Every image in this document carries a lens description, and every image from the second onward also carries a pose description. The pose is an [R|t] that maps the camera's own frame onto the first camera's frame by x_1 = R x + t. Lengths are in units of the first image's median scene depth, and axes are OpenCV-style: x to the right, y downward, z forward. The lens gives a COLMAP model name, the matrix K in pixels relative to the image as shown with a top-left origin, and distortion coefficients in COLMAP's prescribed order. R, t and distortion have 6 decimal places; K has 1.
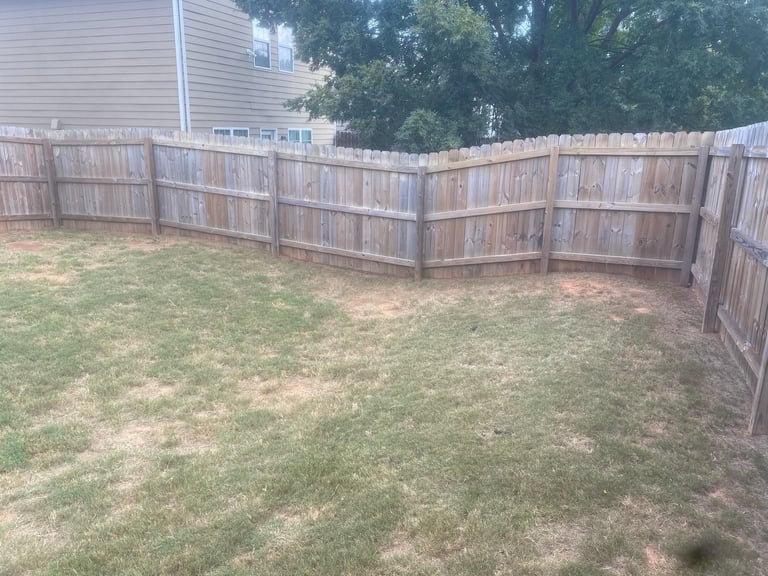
lens RADIAL K [[577.0, 0, 384.0], [0, 577.0, 288.0], [0, 0, 1]] dist [0.021802, -0.001205]
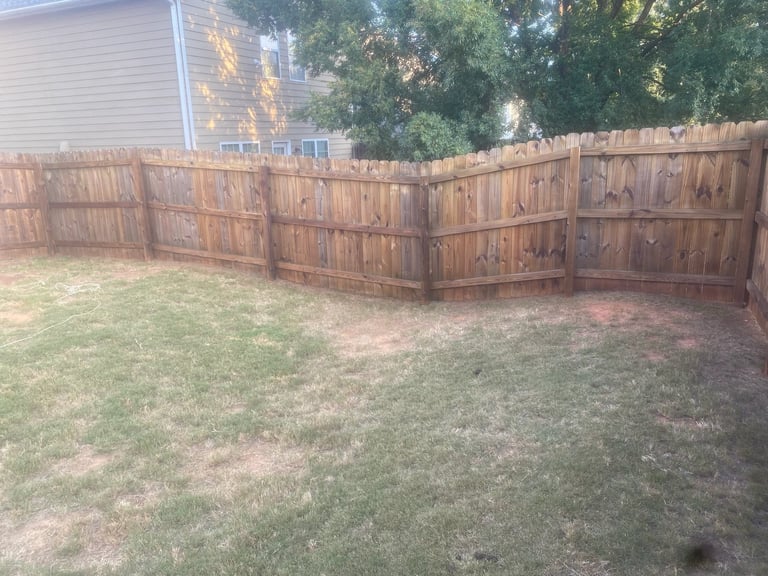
lens RADIAL K [[577.0, 0, 384.0], [0, 577.0, 288.0], [0, 0, 1]] dist [0.021802, -0.001205]
pose [[0.997447, -0.030321, -0.064660, 0.062887], [0.029618, 0.999492, -0.011810, -0.034715], [0.064985, 0.009865, 0.997837, 0.130155]]
